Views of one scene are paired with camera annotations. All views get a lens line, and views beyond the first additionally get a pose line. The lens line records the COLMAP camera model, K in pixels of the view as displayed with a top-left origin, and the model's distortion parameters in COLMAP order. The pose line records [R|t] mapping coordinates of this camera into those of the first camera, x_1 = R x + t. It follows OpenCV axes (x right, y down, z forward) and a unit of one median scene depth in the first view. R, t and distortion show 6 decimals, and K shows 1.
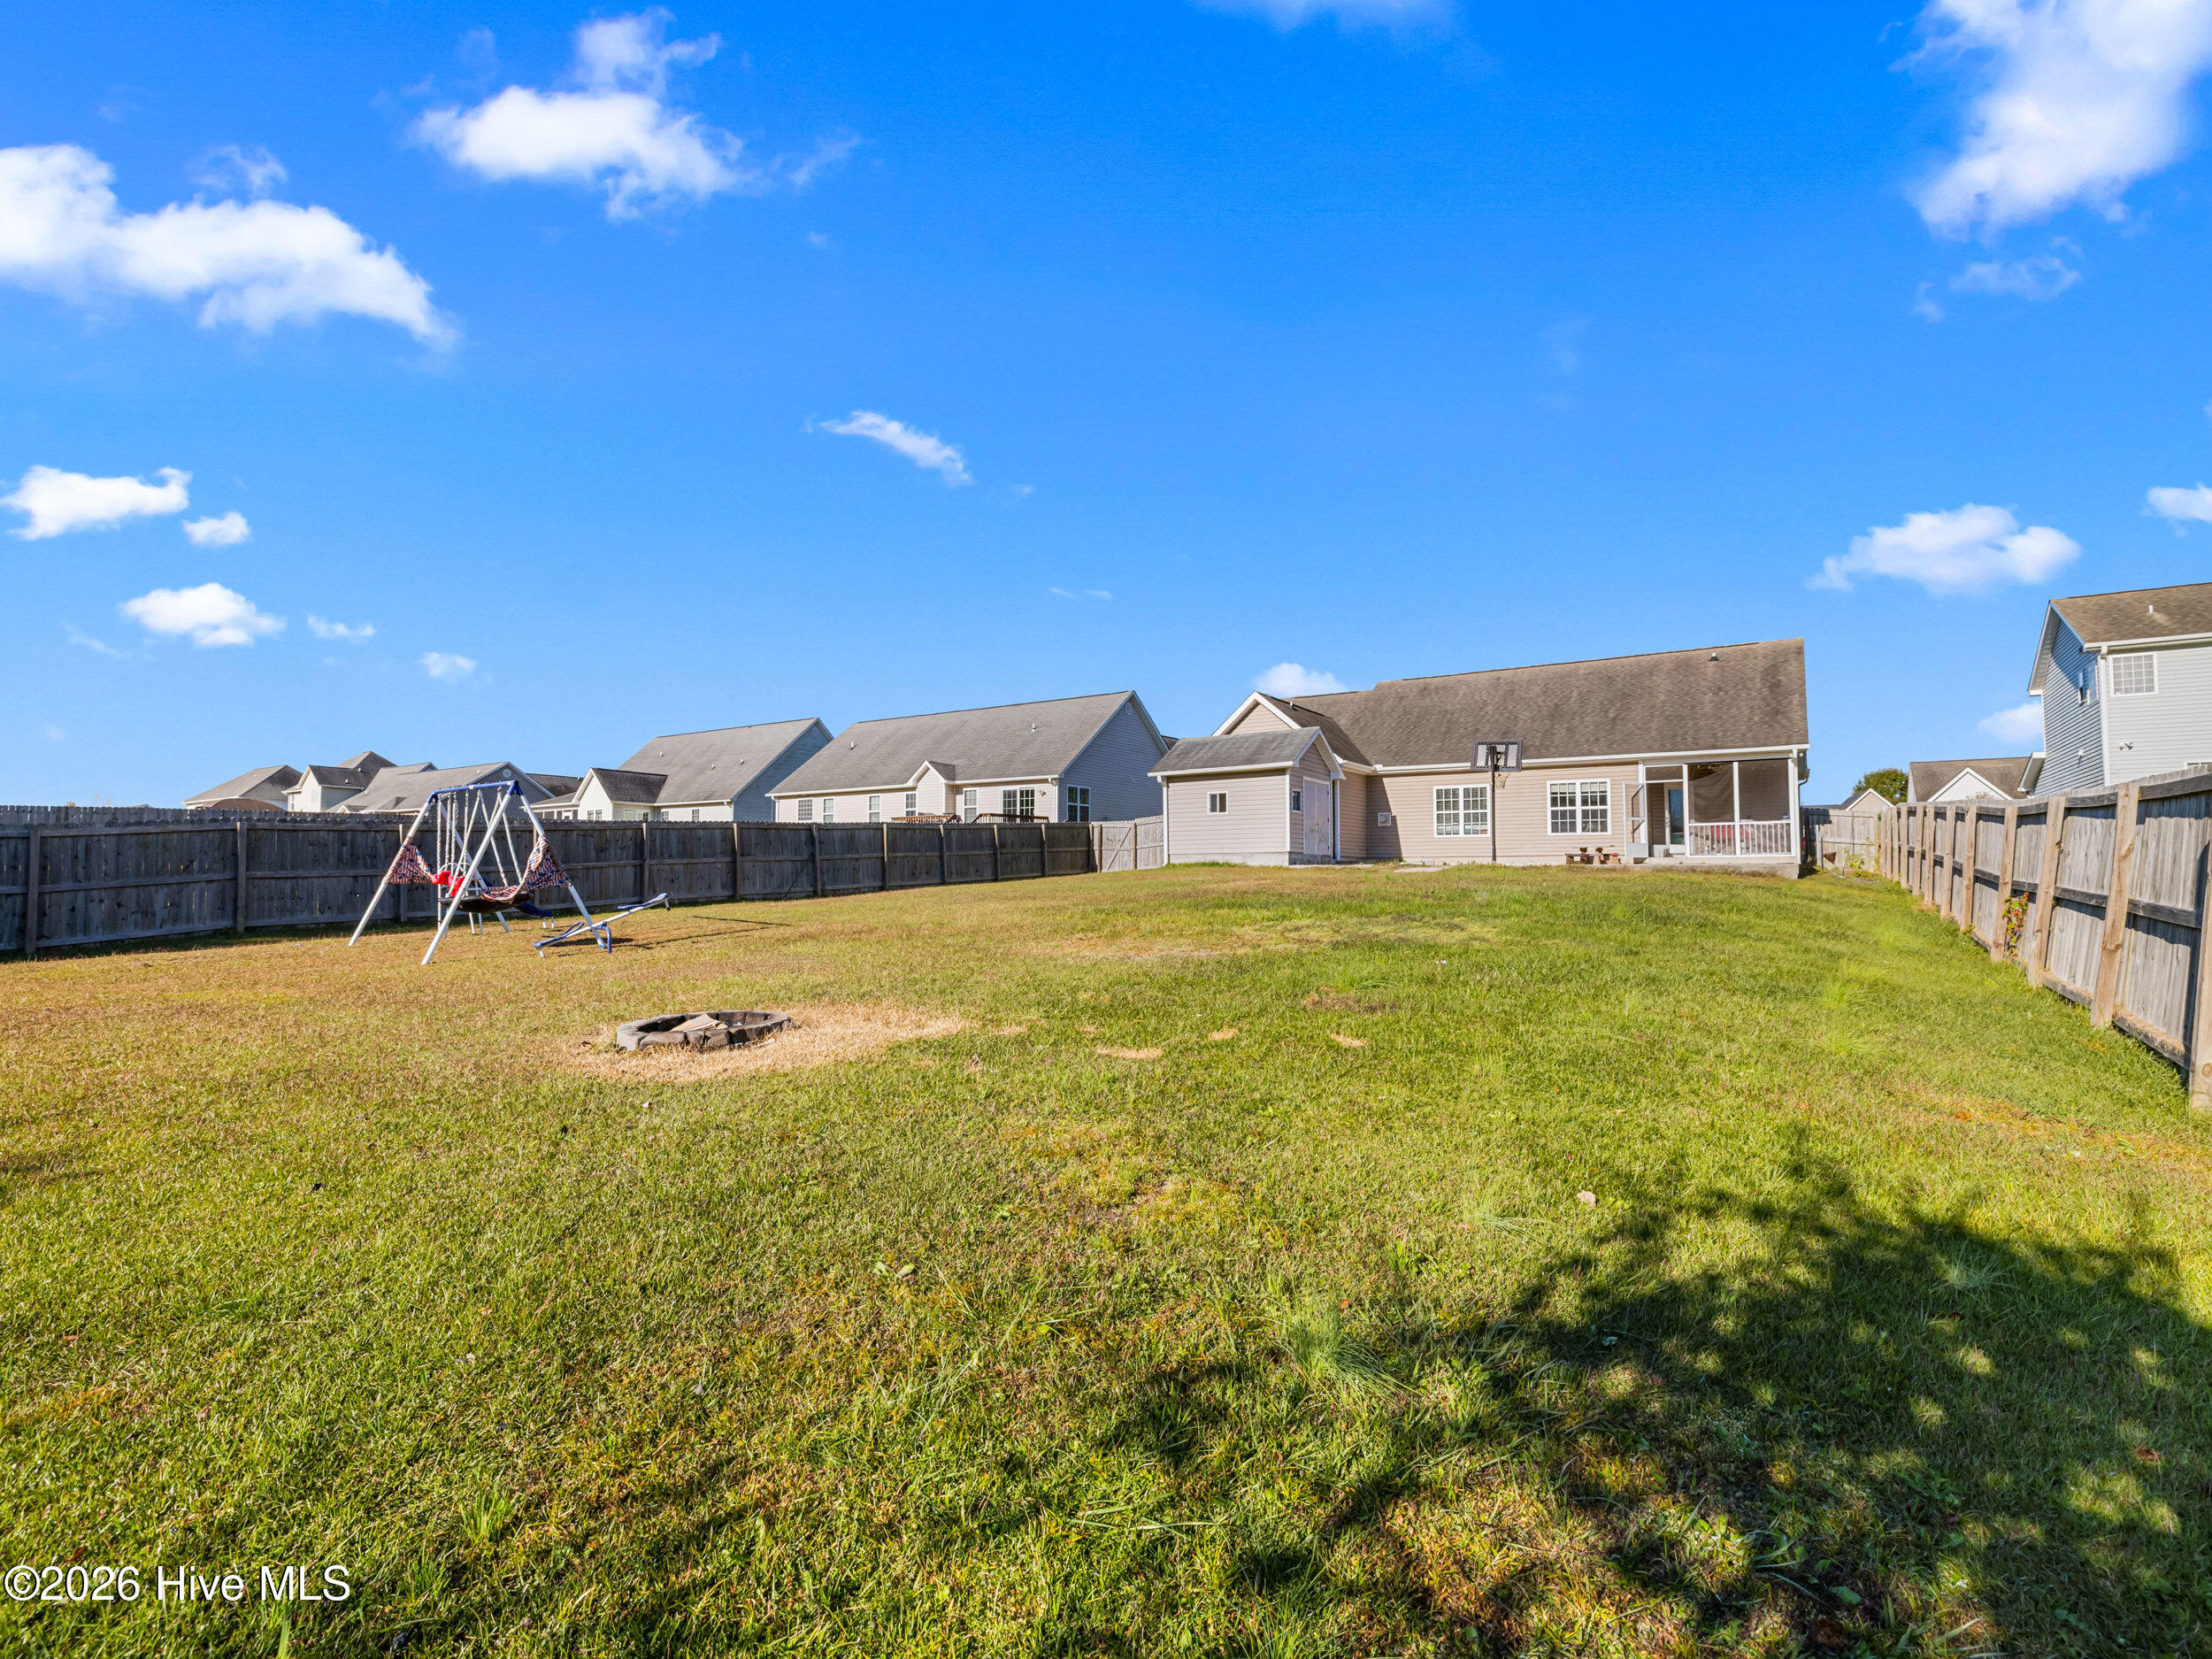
lens RADIAL K [[1054.7, 0, 1106.0], [0, 1054.7, 822.7], [0, 0, 1]] dist [-0.001600, -0.000203]
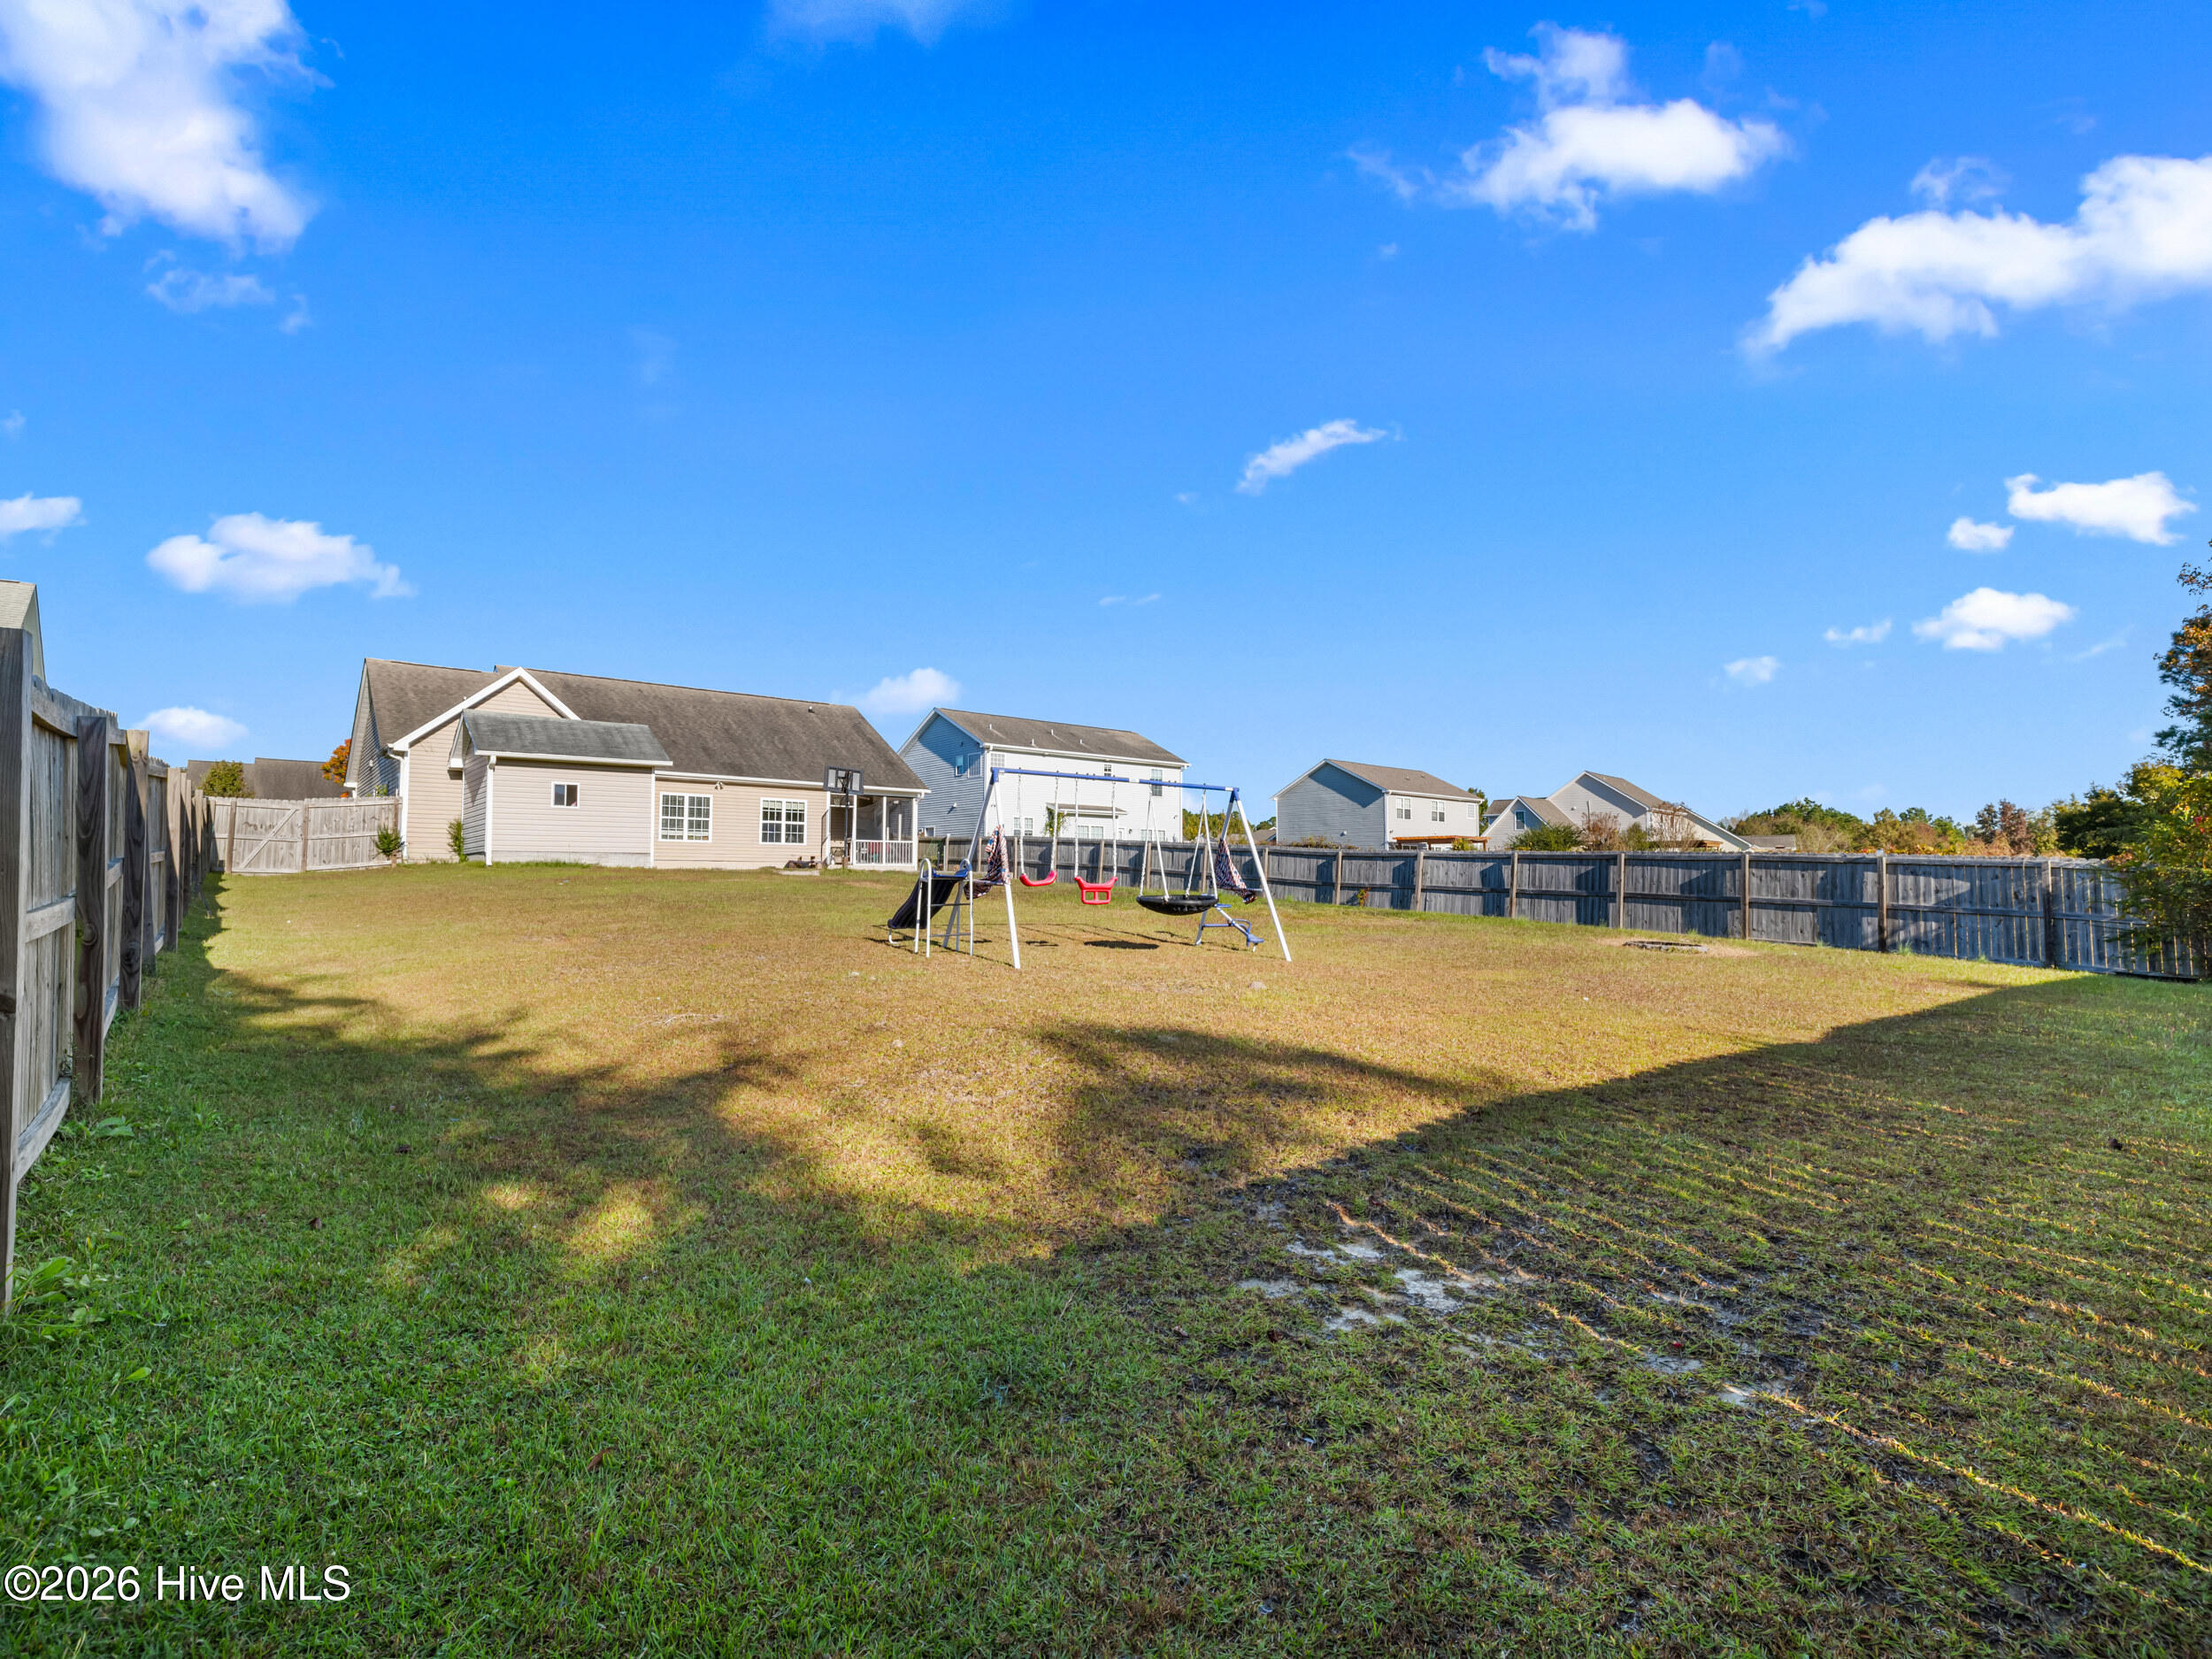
lens RADIAL K [[1054.7, 0, 1106.0], [0, 1054.7, 822.7], [0, 0, 1]] dist [-0.001600, -0.000203]
pose [[0.291366, 0.055140, 0.955021, -0.603710], [-0.051621, 0.997789, -0.041861, 0.018052], [-0.955218, -0.037102, 0.293569, 0.301184]]
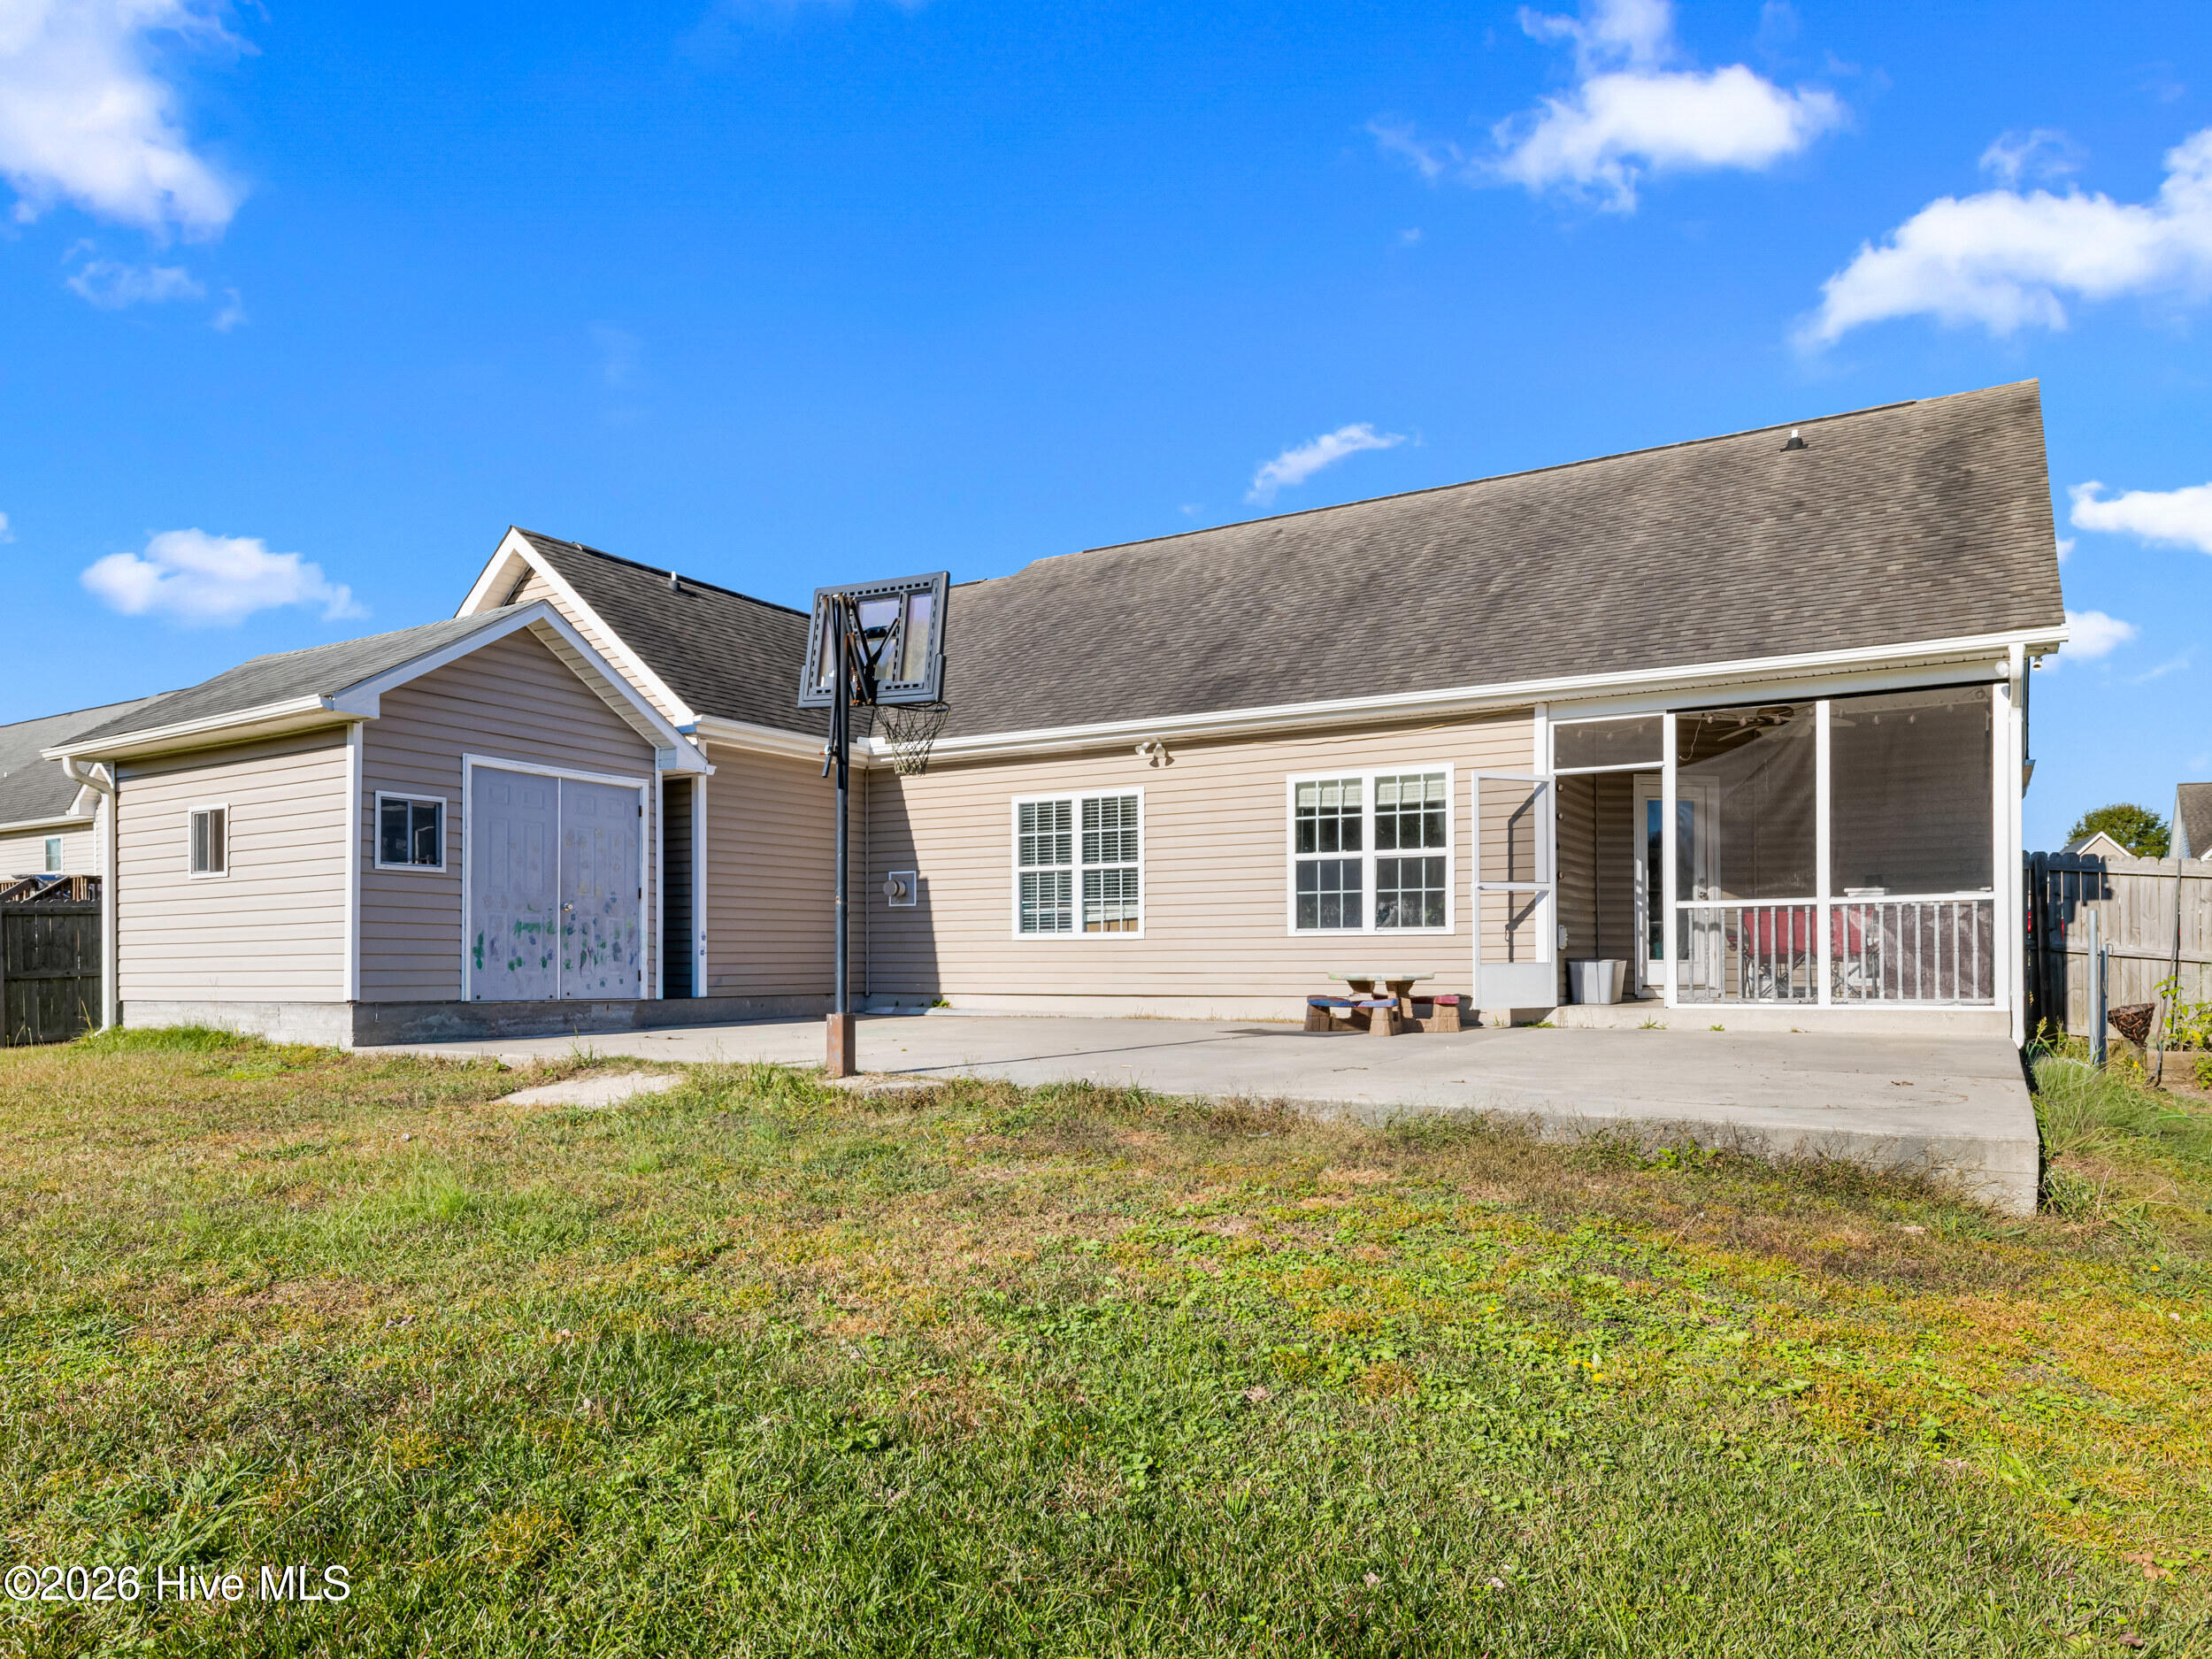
lens RADIAL K [[1440.6, 0, 1103.5], [0, 1440.6, 968.3], [0, 0, 1]] dist [-0.008974, 0.002545]
pose [[0.999458, -0.005150, 0.032507, 0.356066], [0.003400, 0.998553, 0.053663, -0.002779], [-0.032736, -0.053524, 0.998030, 0.557372]]
